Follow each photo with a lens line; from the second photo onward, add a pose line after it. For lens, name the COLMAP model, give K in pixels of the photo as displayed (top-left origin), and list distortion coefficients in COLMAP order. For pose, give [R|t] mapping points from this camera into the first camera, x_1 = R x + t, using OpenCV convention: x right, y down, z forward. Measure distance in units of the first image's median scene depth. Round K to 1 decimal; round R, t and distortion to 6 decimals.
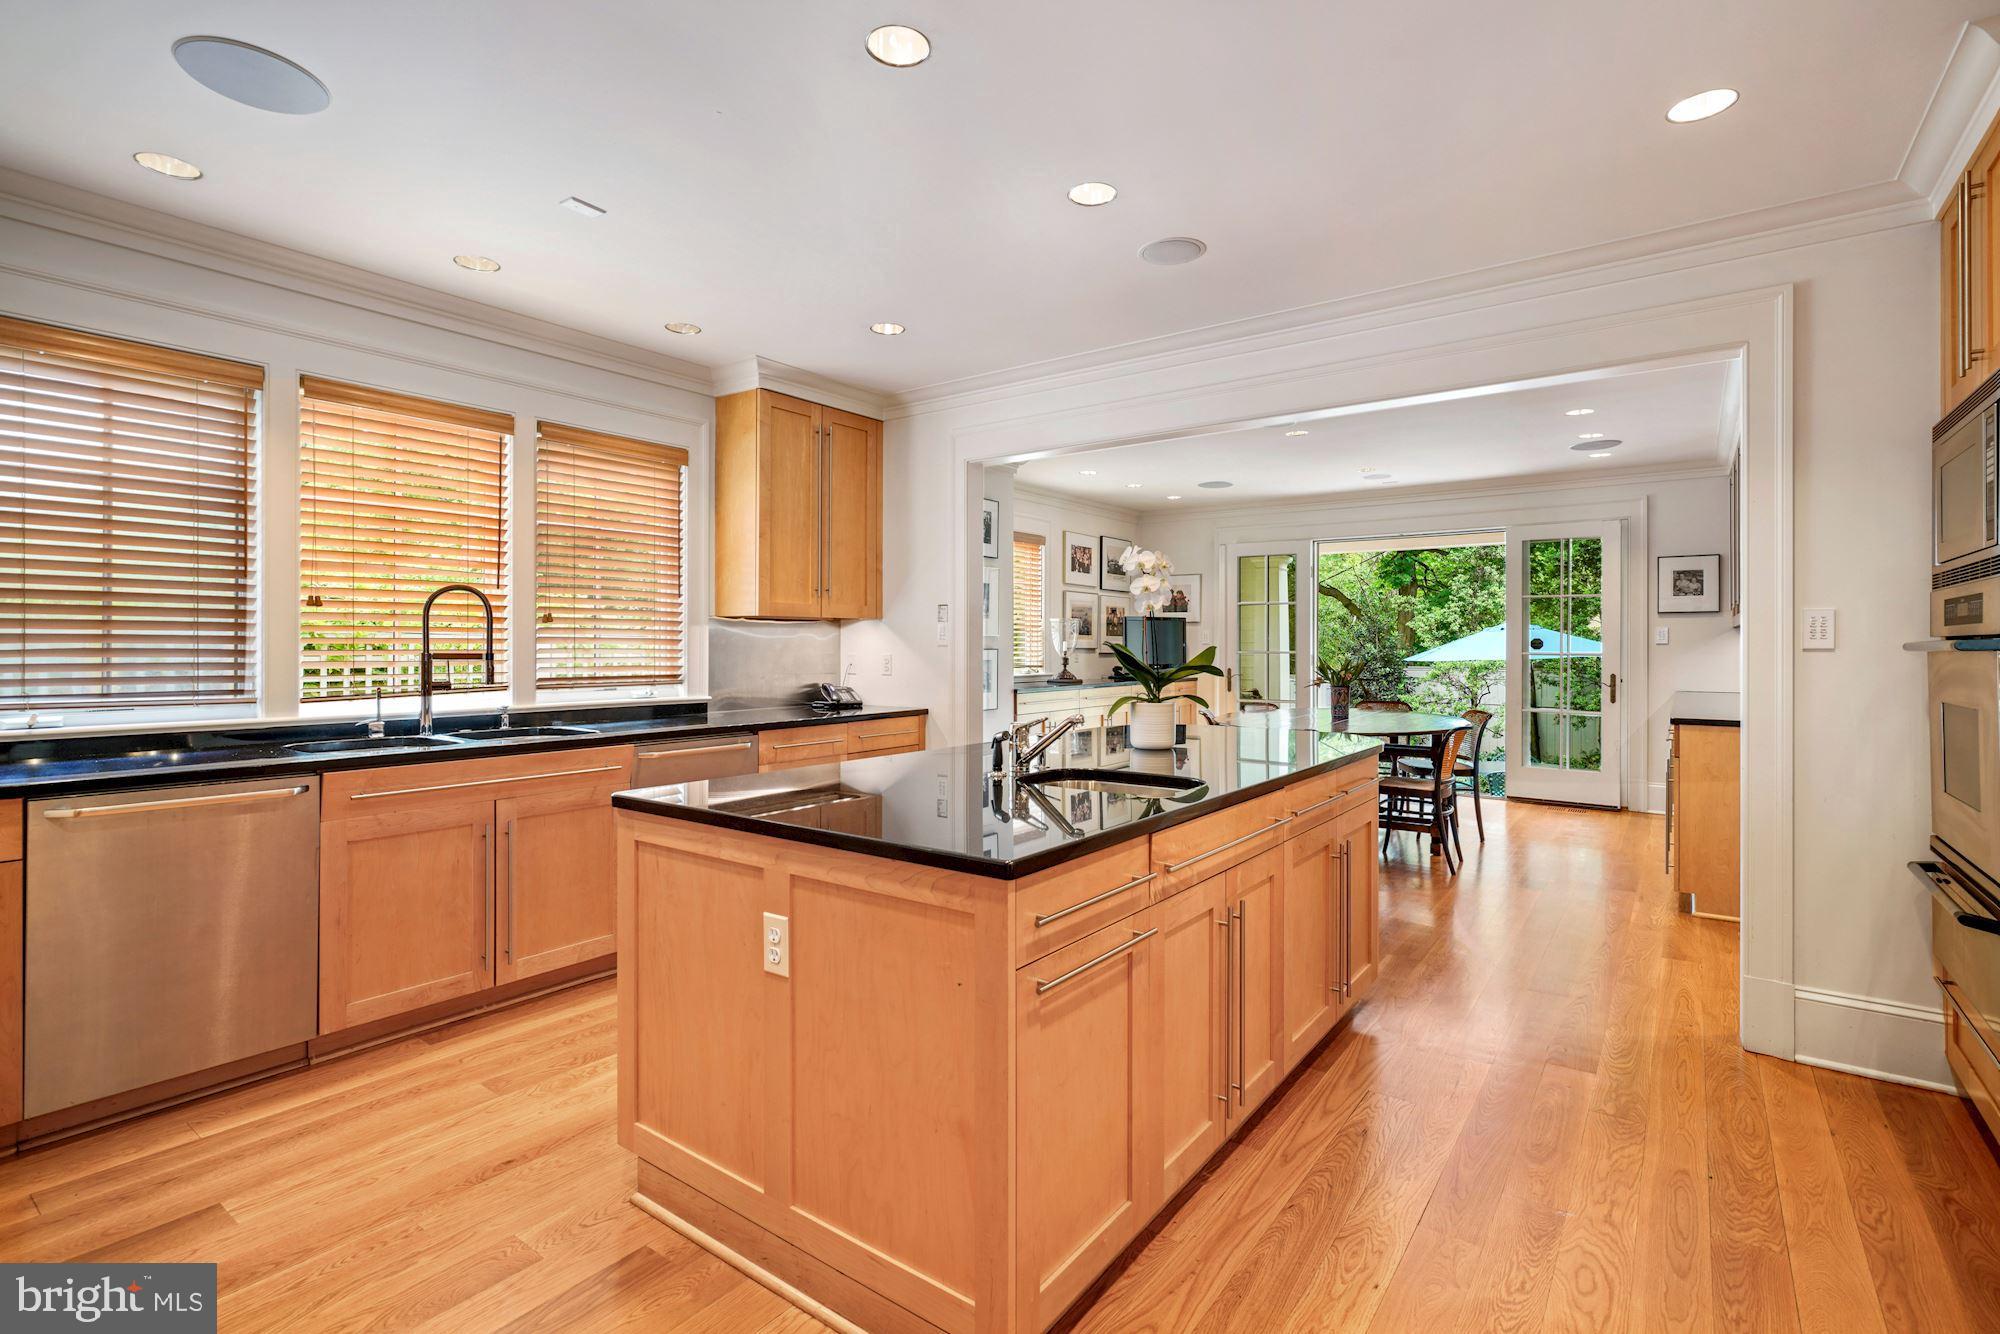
lens RADIAL K [[922.6, 0, 1006.8], [0, 922.6, 652.8], [0, 0, 1]] dist [0.002239, -0.000801]
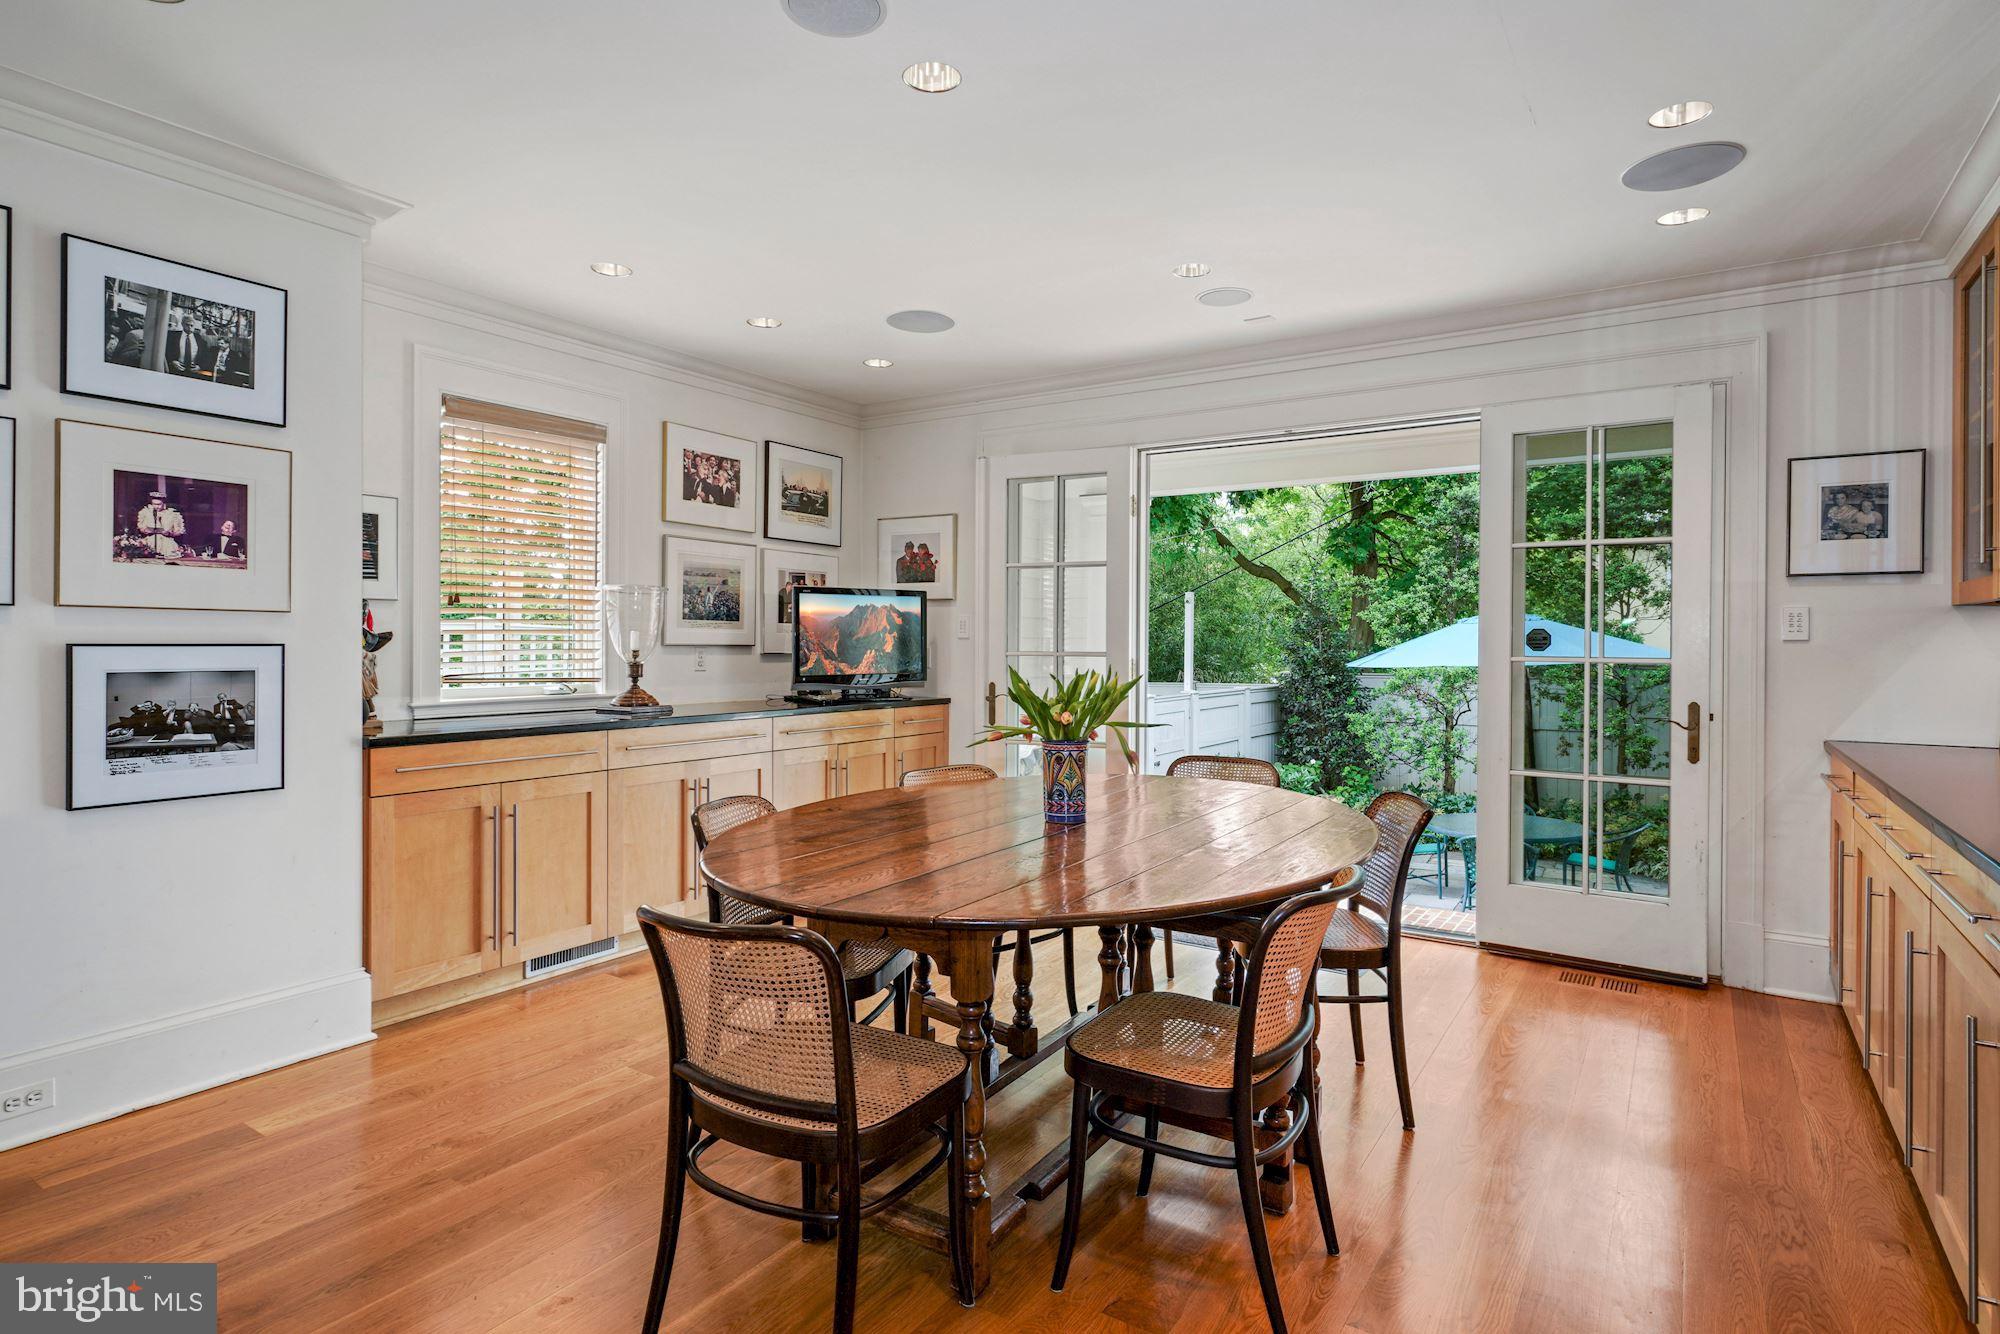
lens RADIAL K [[1022.4, 0, 1007.4], [0, 1022.4, 657.5], [0, 0, 1]] dist [0.006848, 0.000772]
pose [[0.998819, 0.004468, 0.048374, 0.261985], [-0.004759, 0.999971, 0.005891, -0.002114], [-0.048347, -0.006114, 0.998812, 0.464346]]
